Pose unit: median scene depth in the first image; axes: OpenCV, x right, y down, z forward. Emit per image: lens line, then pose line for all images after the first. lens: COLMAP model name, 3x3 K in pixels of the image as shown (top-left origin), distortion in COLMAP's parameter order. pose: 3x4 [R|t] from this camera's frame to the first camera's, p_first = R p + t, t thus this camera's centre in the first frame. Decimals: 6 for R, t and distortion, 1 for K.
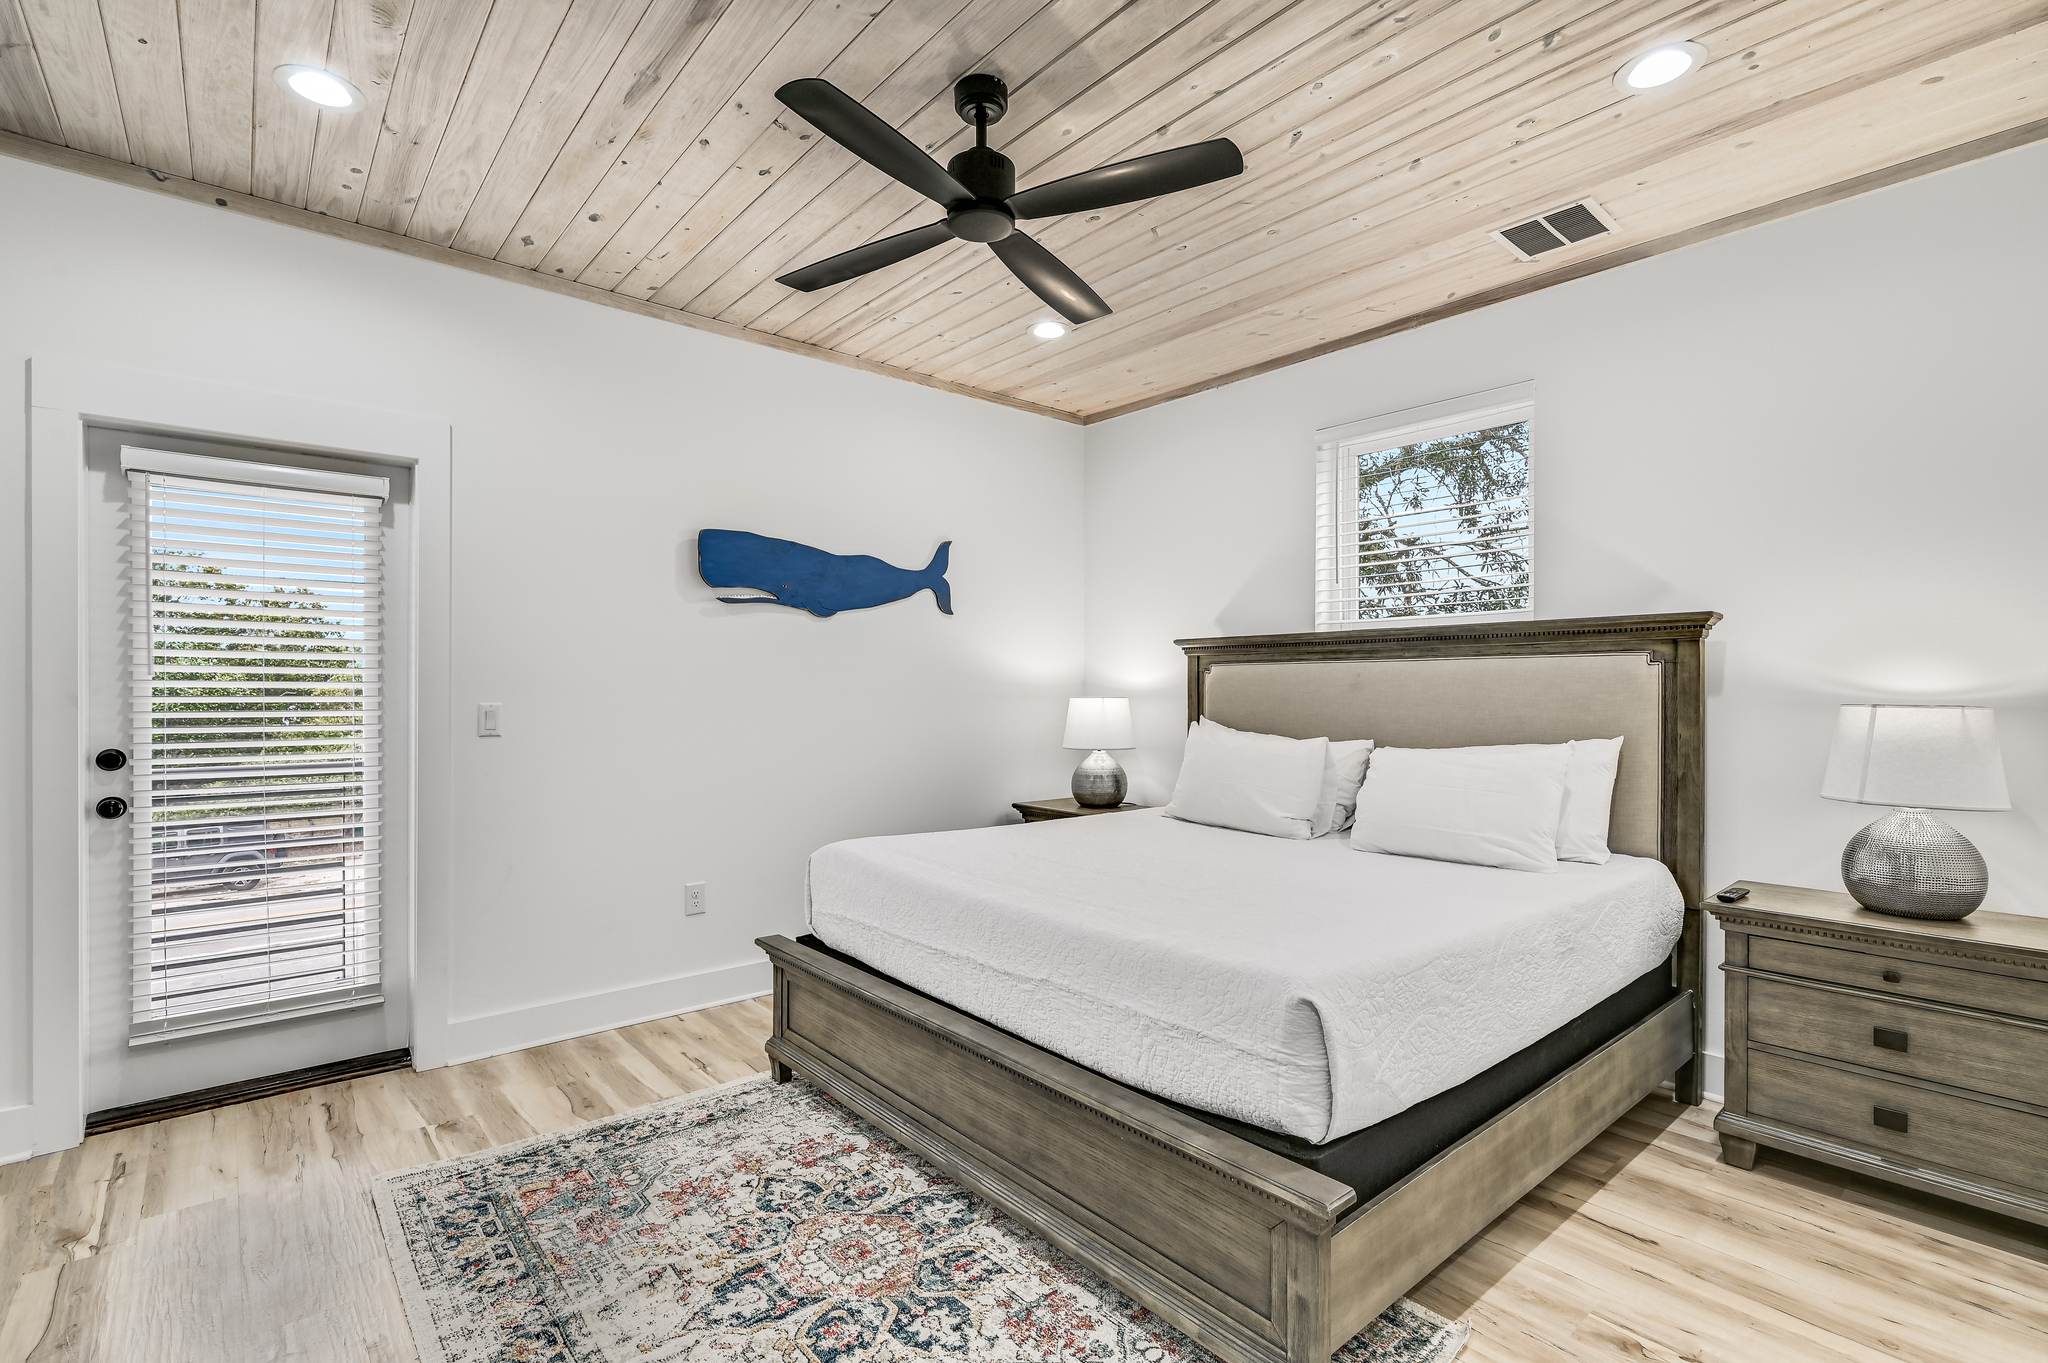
lens RADIAL K [[947.8, 0, 1020.5], [0, 947.8, 693.9], [0, 0, 1]] dist [-0.001067, 0.000340]
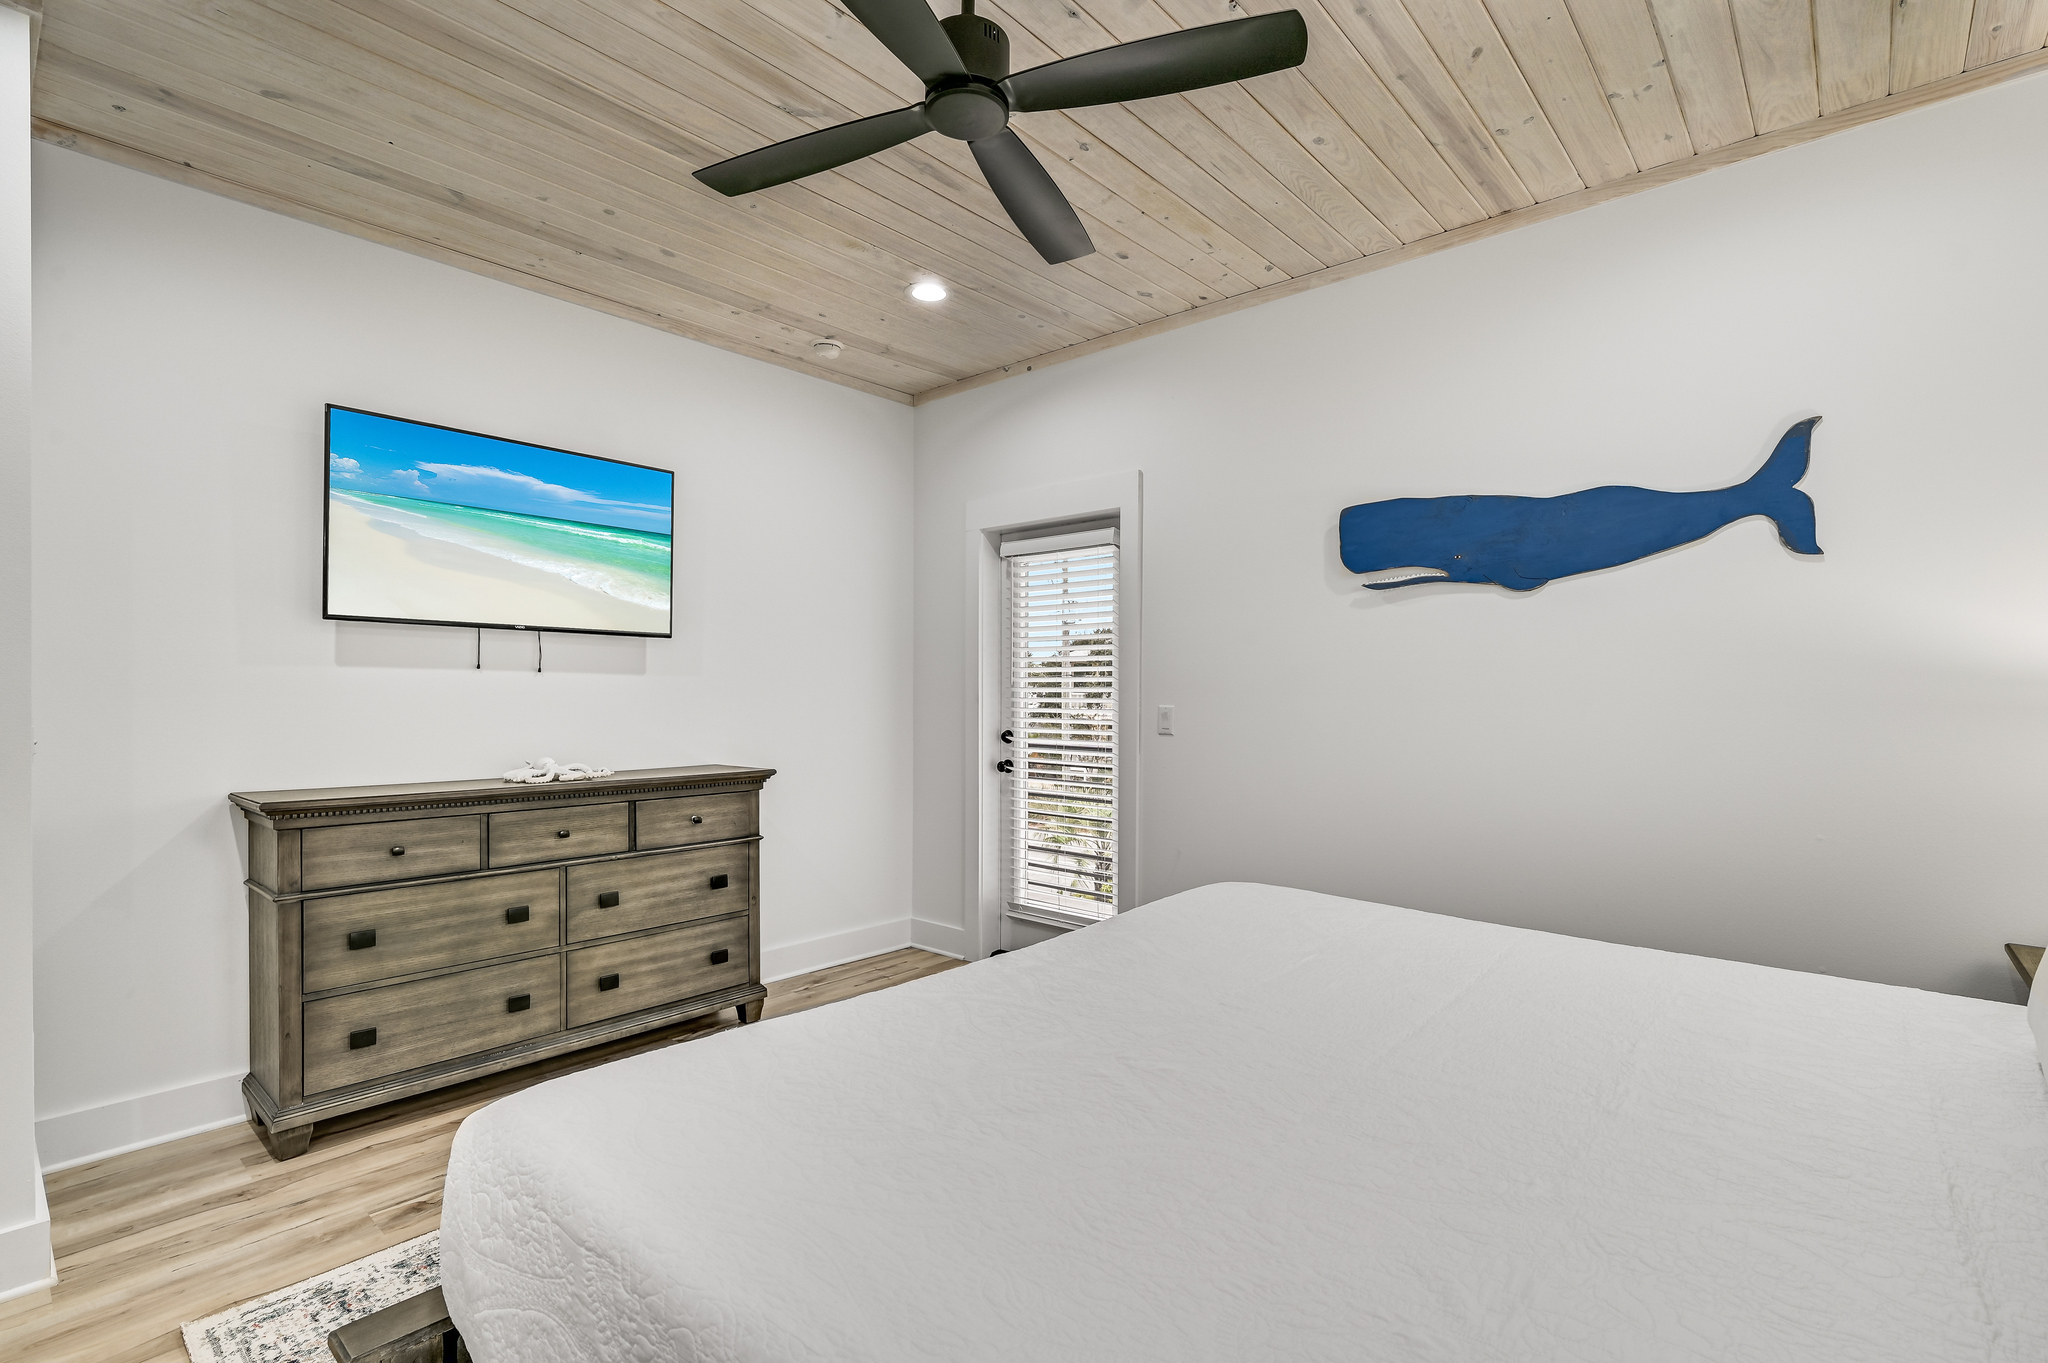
lens RADIAL K [[947.8, 0, 1020.6], [0, 947.8, 686.2], [0, 0, 1]] dist [-0.001067, 0.000340]
pose [[0.128179, -0.006423, -0.991730, 0.448645], [-0.007795, 0.999942, -0.007484, -0.003141], [0.991720, 0.008690, 0.128121, 0.558019]]
